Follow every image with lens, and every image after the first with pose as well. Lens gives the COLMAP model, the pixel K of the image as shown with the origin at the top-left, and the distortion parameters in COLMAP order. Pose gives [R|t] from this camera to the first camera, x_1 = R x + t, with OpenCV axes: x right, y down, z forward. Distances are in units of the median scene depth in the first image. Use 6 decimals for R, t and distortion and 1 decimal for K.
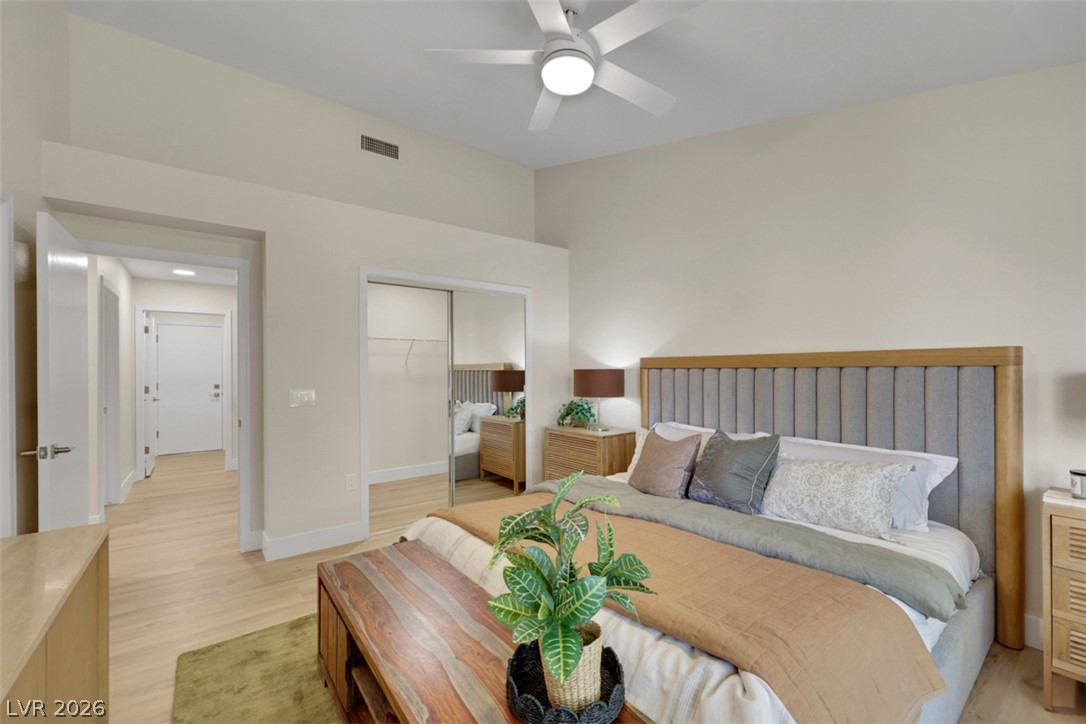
lens RADIAL K [[439.0, 0, 543.7], [0, 439.0, 371.2], [0, 0, 1]] dist [-0.003557, -0.000304]
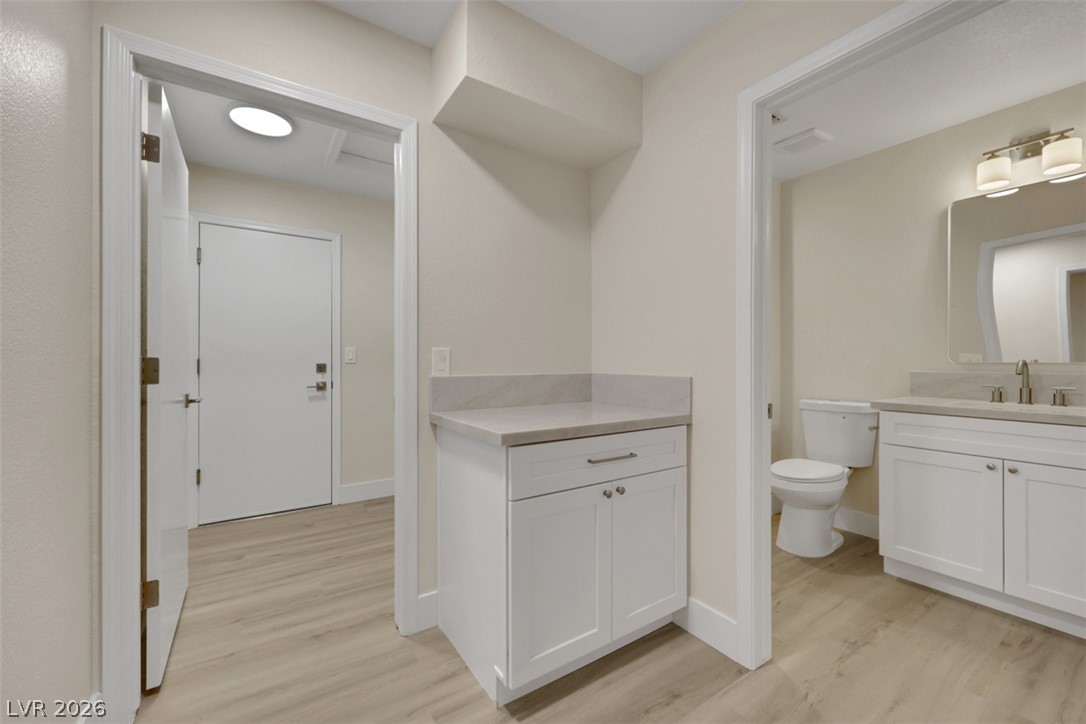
lens RADIAL K [[437.1, 0, 541.5], [0, 437.1, 361.2], [0, 0, 1]] dist [-0.005117, 0.002267]
pose [[0.997341, 0.003753, -0.072782, -0.482714], [-0.003773, 0.999993, -0.000139, 0.027004], [0.072781, 0.000413, 0.997348, 0.560031]]
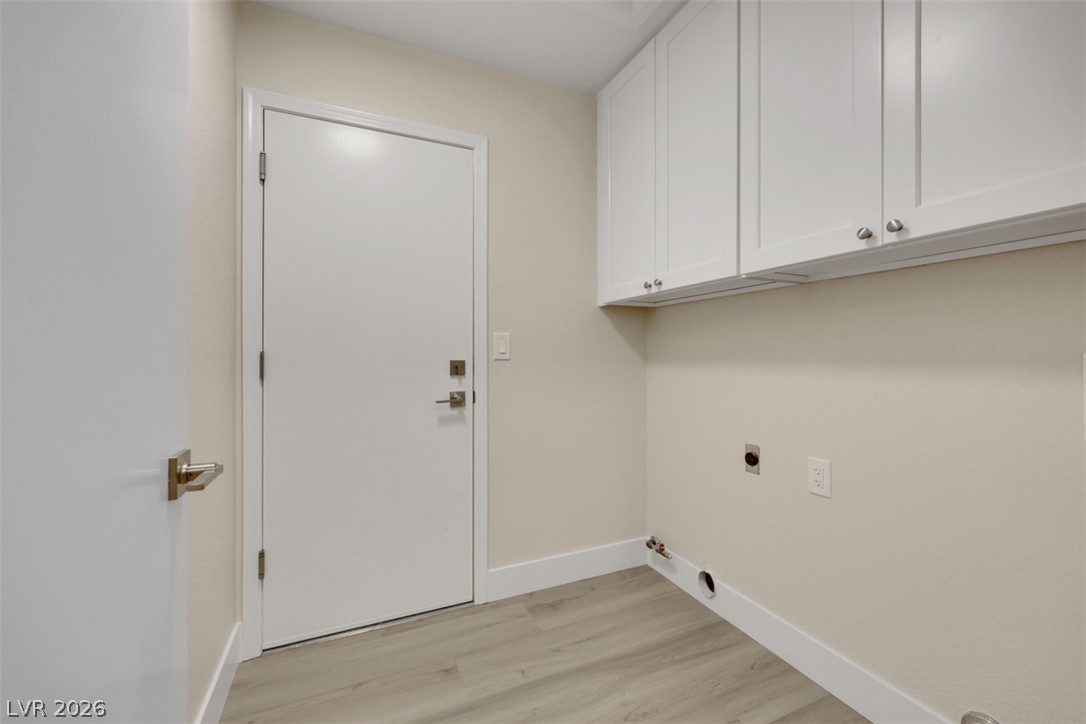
lens RADIAL K [[437.1, 0, 537.0], [0, 437.1, 353.4], [0, 0, 1]] dist [-0.005117, 0.002267]
pose [[0.971494, -0.001573, -0.237061, -1.626746], [-0.000667, 0.999956, -0.009365, 0.038224], [0.237065, 0.009256, 0.971450, 1.997990]]
